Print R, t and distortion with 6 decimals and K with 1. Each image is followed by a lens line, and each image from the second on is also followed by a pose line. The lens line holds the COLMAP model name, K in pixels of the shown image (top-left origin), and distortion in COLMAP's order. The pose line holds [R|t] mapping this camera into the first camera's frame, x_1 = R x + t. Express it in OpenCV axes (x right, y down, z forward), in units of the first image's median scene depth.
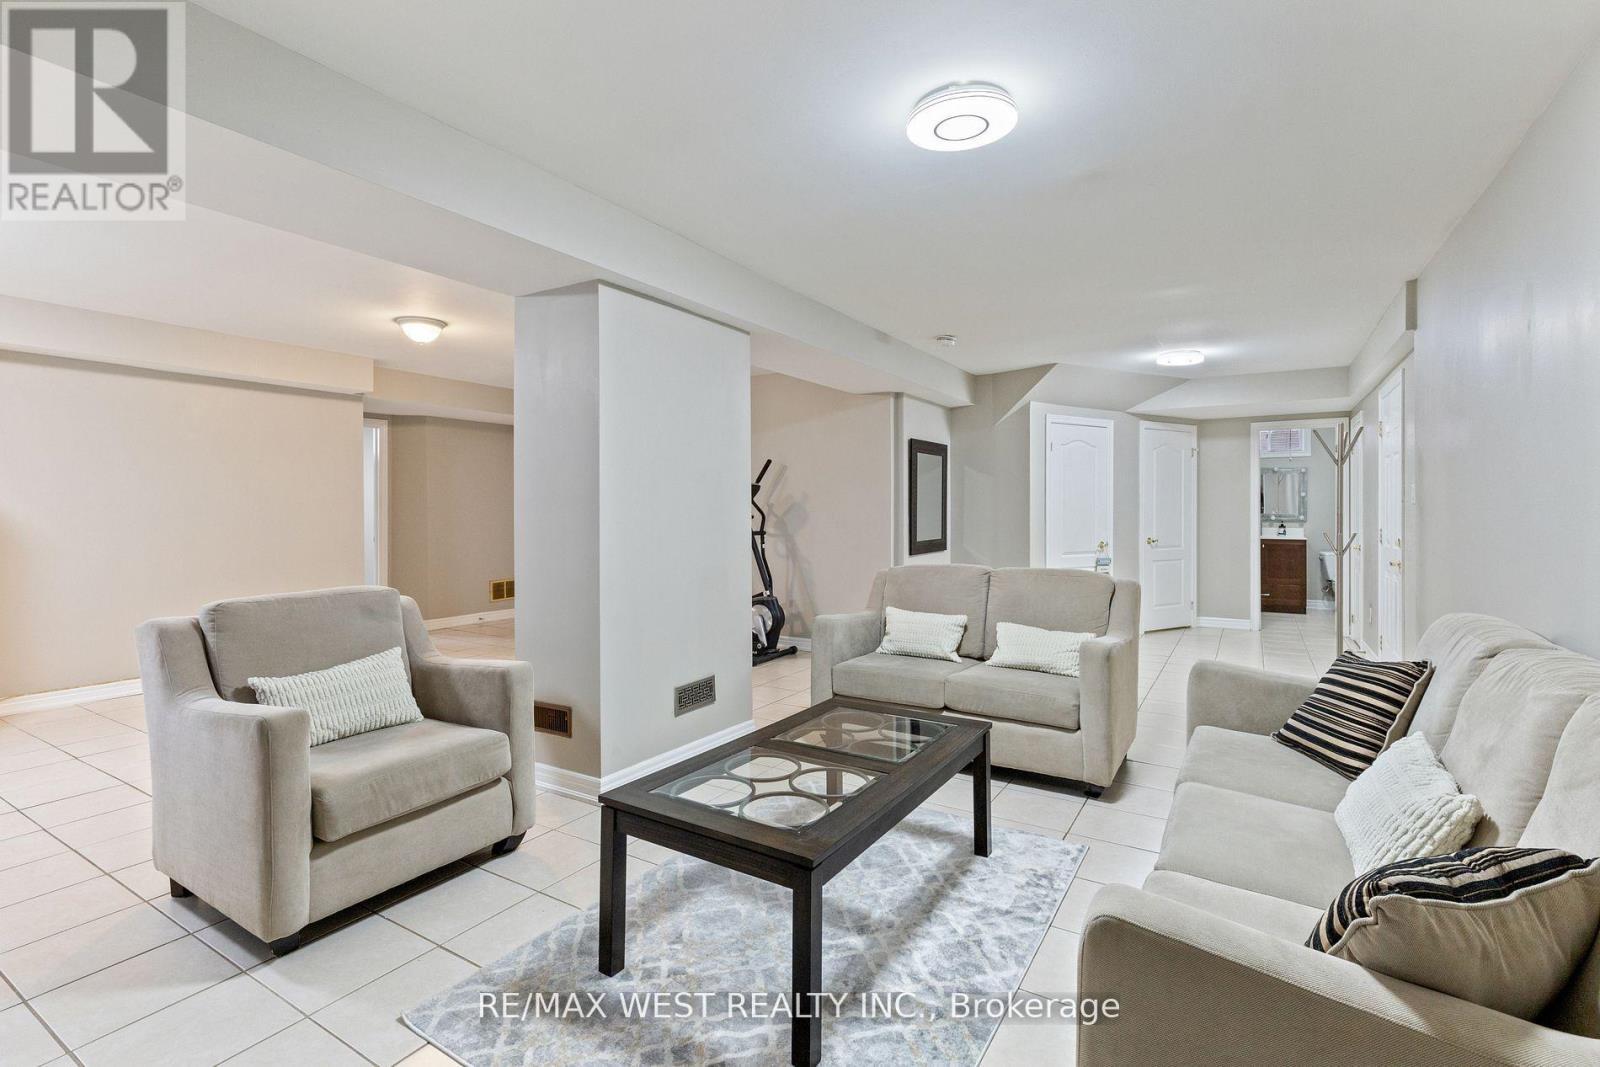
lens RADIAL K [[737.3, 0, 801.9], [0, 737.3, 511.2], [0, 0, 1]] dist [0.003092, 0.000103]
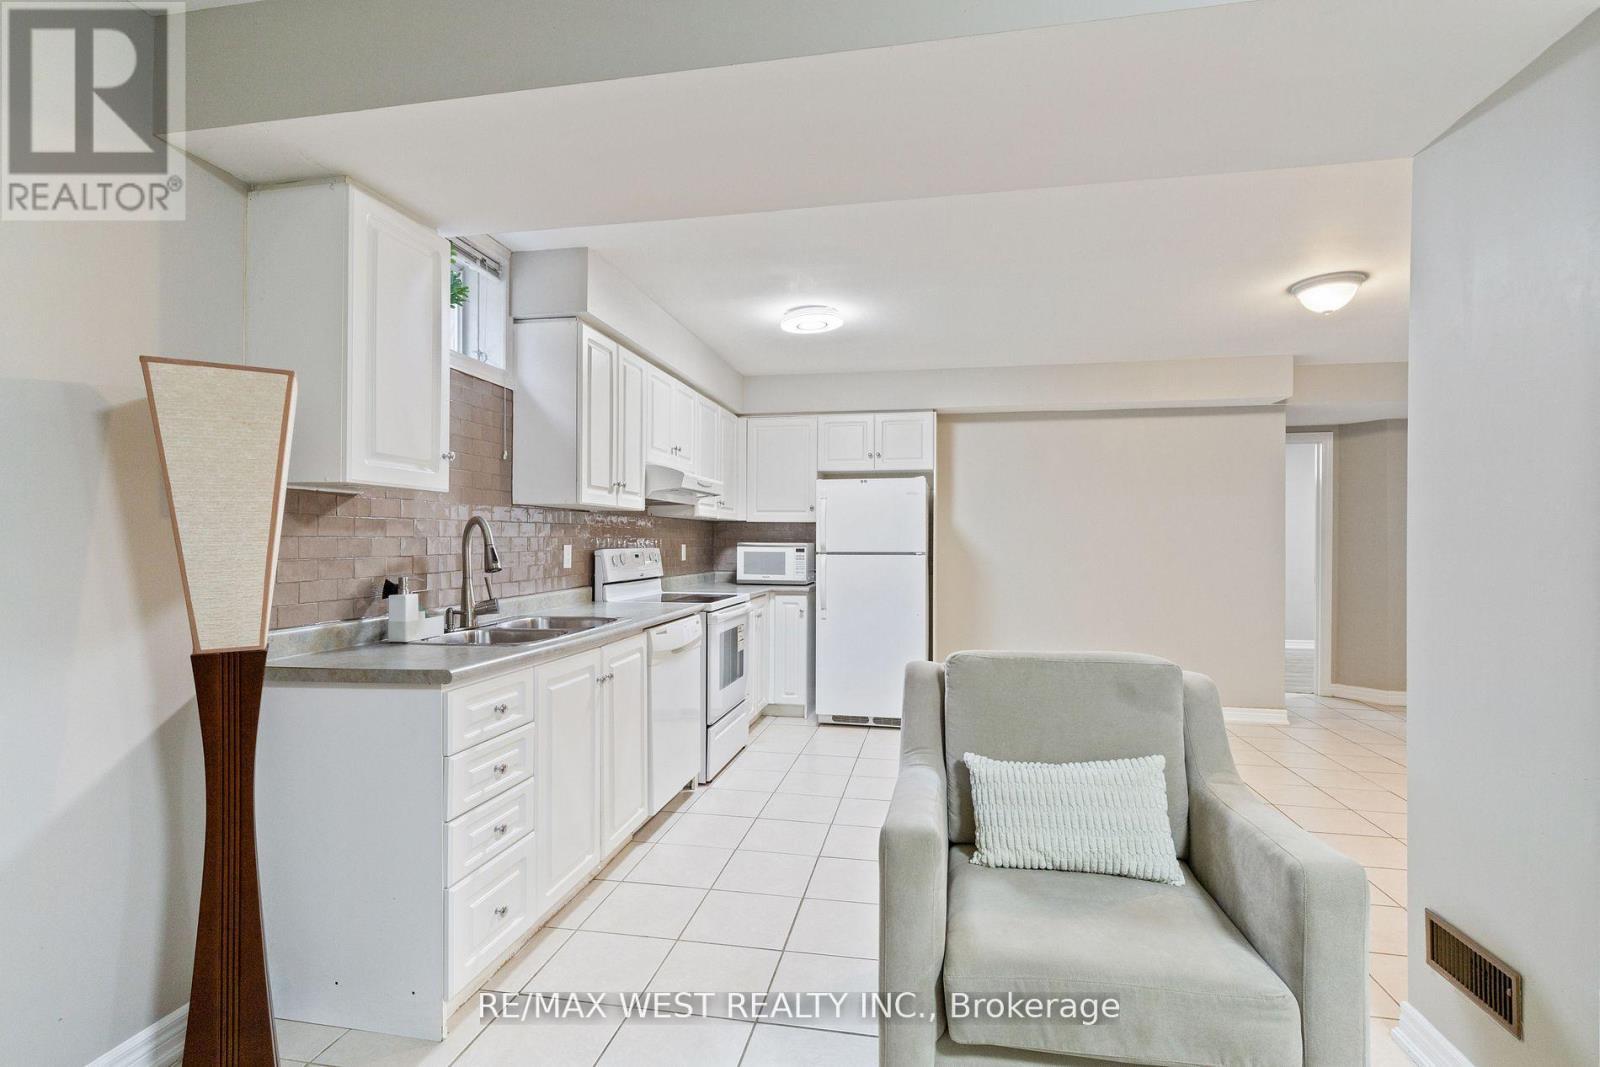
lens RADIAL K [[735.7, 0, 812.4], [0, 735.7, 541.1], [0, 0, 1]] dist [0.000841, -0.000283]
pose [[0.360605, 0.002924, -0.932714, -0.043042], [-0.006289, 0.999980, 0.000704, -0.004358], [0.932697, 0.005612, 0.360616, 0.414823]]
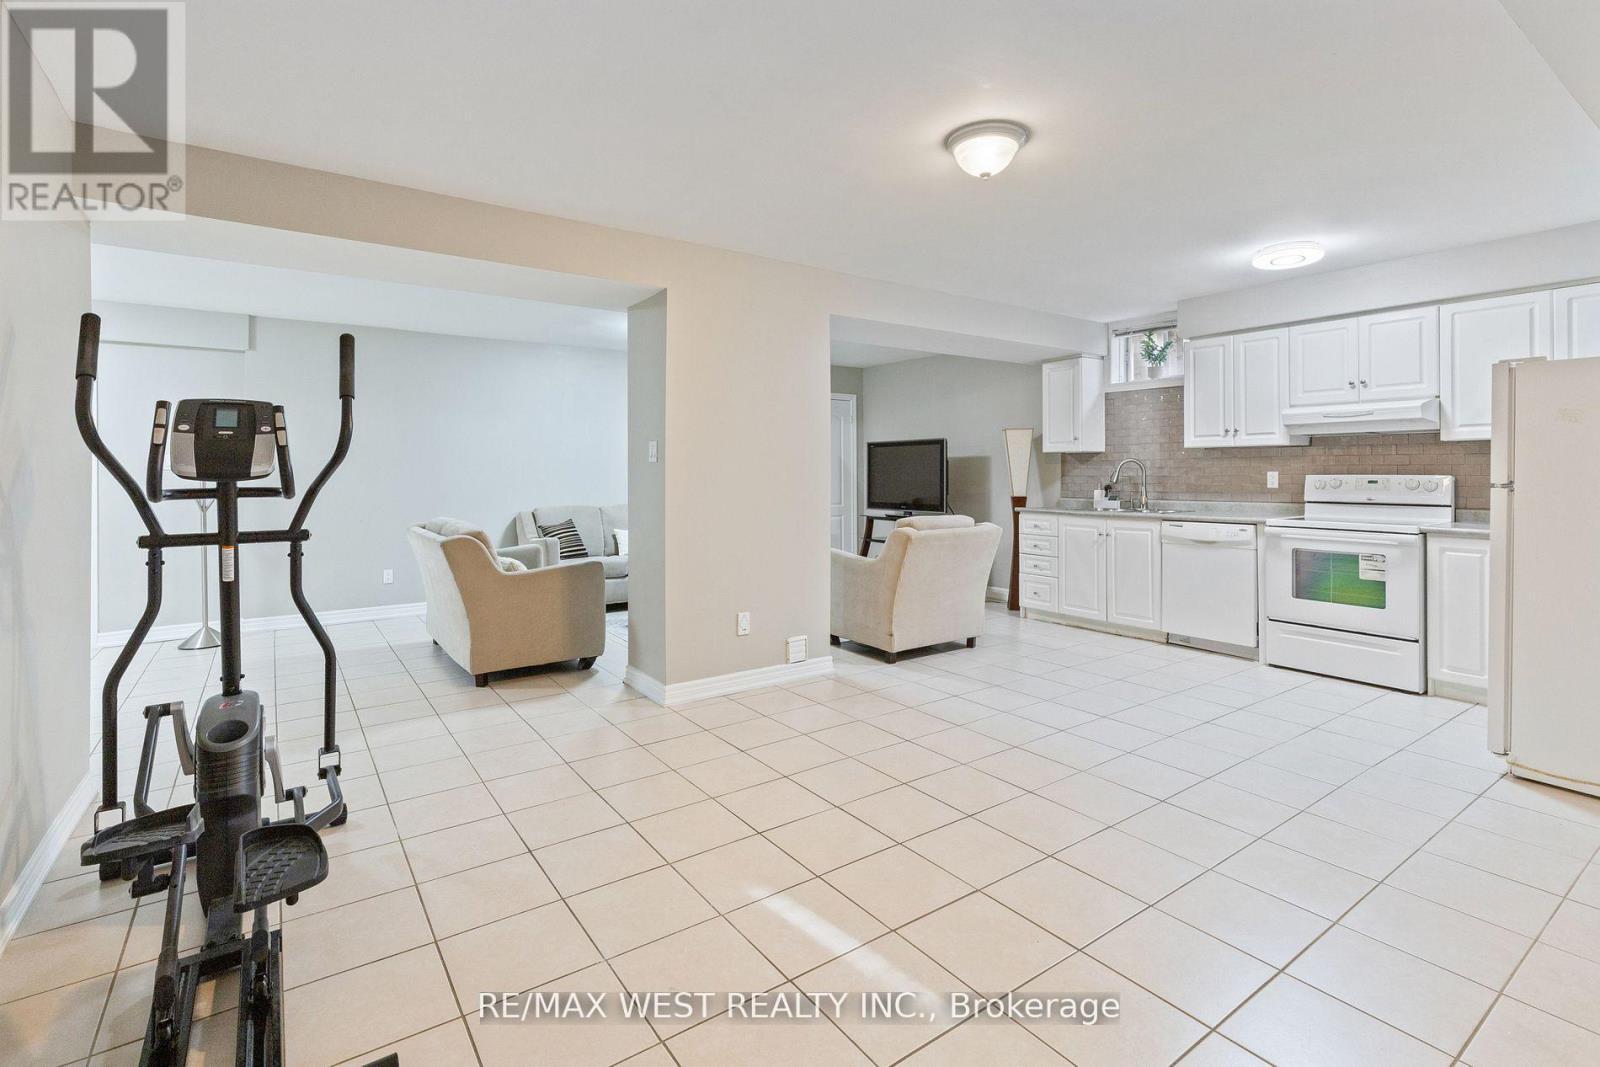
lens RADIAL K [[744.8, 0, 802.1], [0, 744.8, 470.0], [0, 0, 1]] dist [0.000469, 0.000020]
pose [[-0.918406, 0.003860, 0.395622, -0.893062], [0.003269, 0.999992, -0.002168, 0.000497], [-0.395627, -0.000698, -0.918411, 2.297689]]
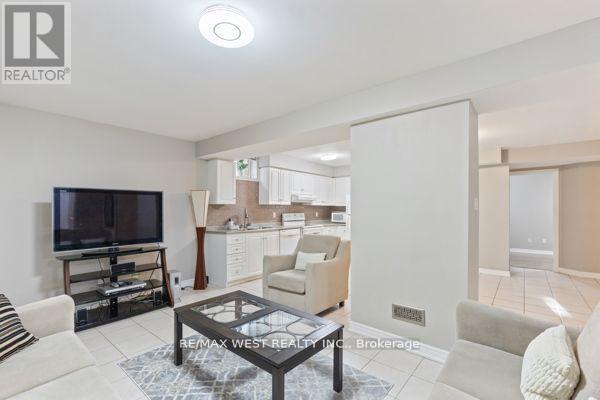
lens RADIAL K [[270.0, 0, 300.5], [0, 270.0, 207.8], [0, 0, 1]] dist [-0.001911, -0.000443]
pose [[-0.150622, -0.003390, -0.988586, 0.617129], [-0.001196, 0.999994, -0.003246, -0.023646], [0.988591, 0.000694, -0.150625, 0.923749]]
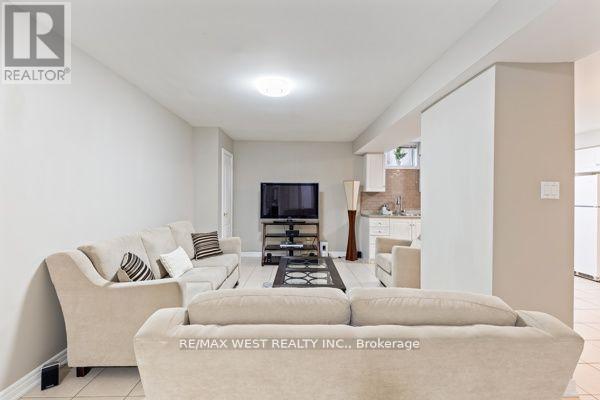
lens RADIAL K [[276.5, 0, 300.7], [0, 276.5, 191.7], [0, 0, 1]] dist [0.003092, 0.000103]
pose [[-0.851727, -0.013767, -0.523805, 0.523253], [-0.008621, 0.999888, -0.012262, -0.022478], [0.523914, -0.005928, -0.851750, 1.513458]]
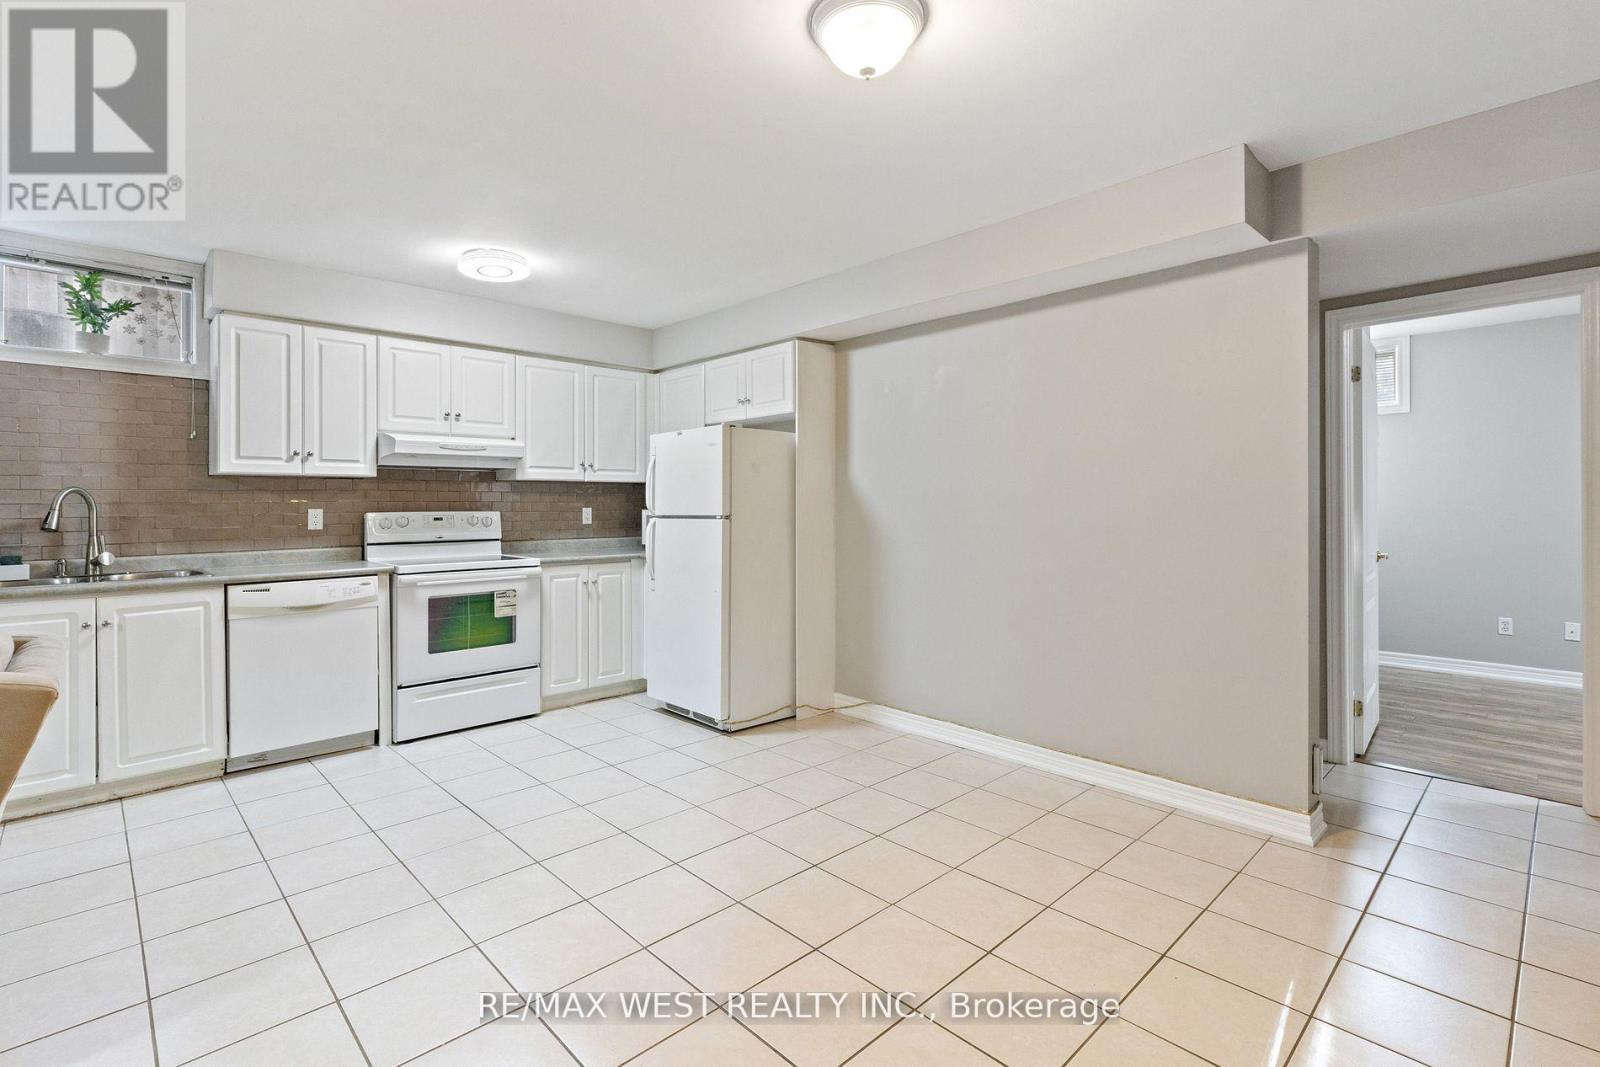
lens RADIAL K [[745.3, 0, 797.7], [0, 745.3, 498.5], [0, 0, 1]] dist [0.001792, -0.000095]
pose [[-0.254531, -0.004860, -0.967052, -0.186577], [0.004130, 0.999973, -0.006112, -0.002545], [0.967056, -0.005550, -0.254504, 1.559517]]
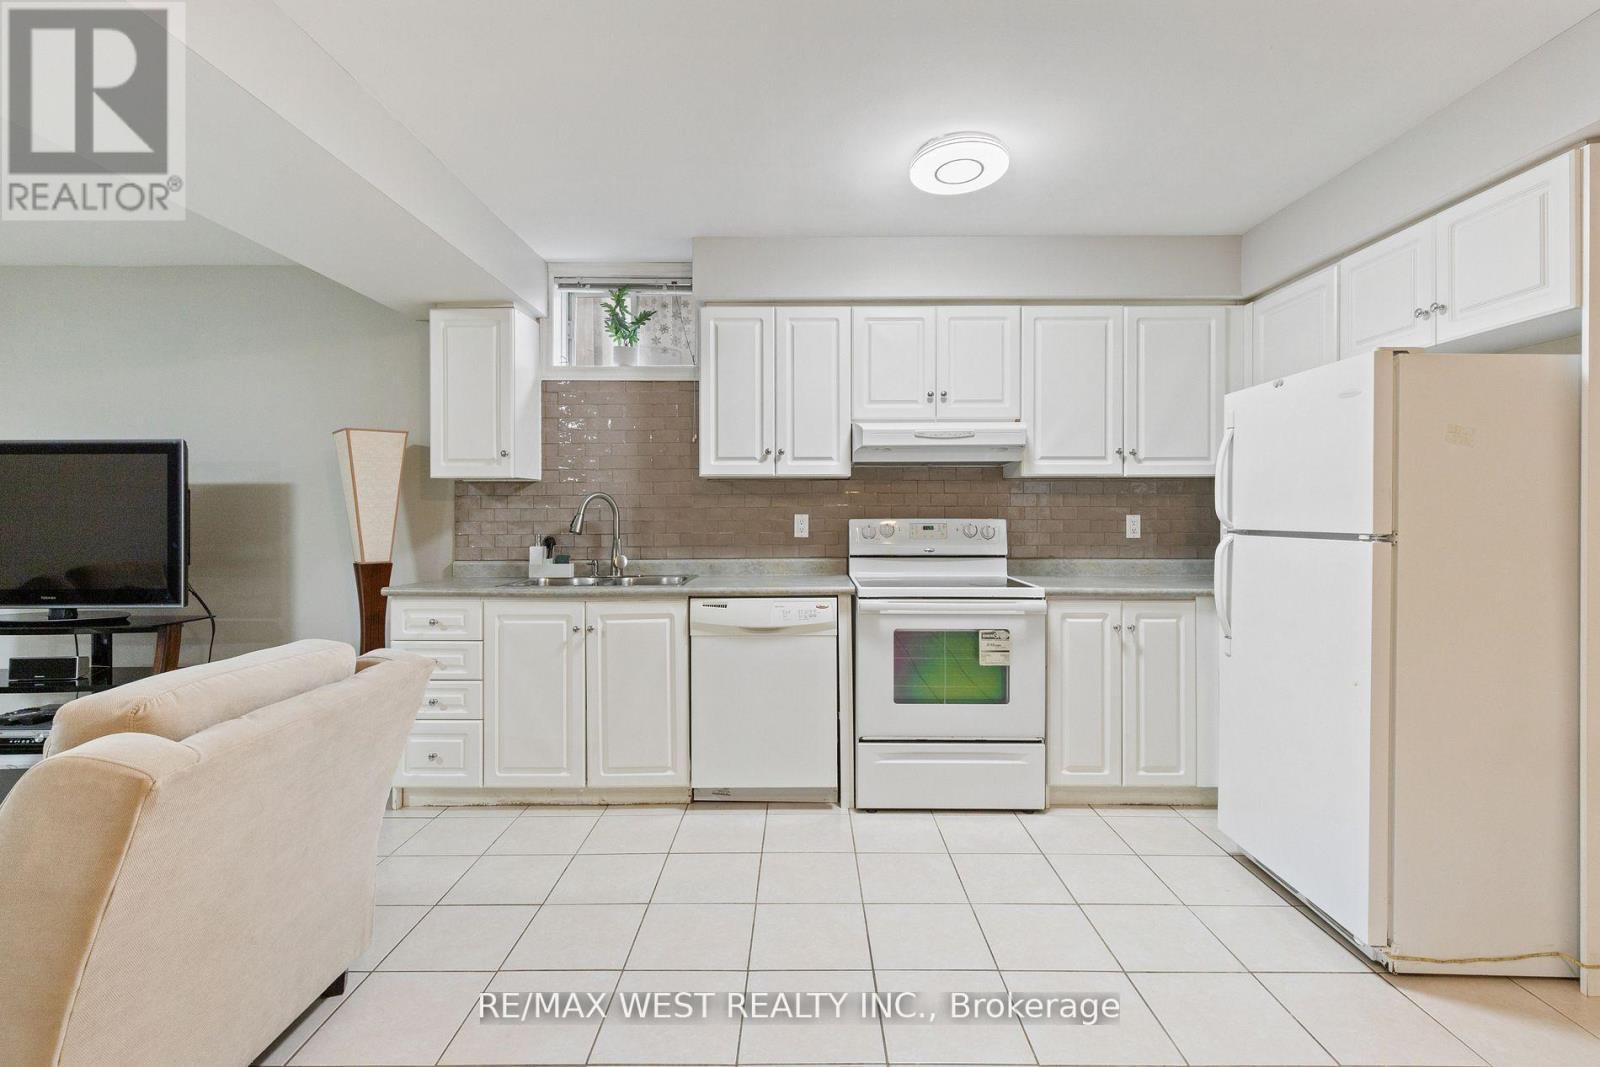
lens RADIAL K [[737.3, 0, 801.9], [0, 737.3, 511.2], [0, 0, 1]] dist [0.003092, 0.000103]
pose [[-0.855945, 0.002770, -0.517060, -0.615784], [0.001693, 0.999995, 0.002555, -0.003546], [0.517065, 0.001312, -0.855945, 1.407016]]
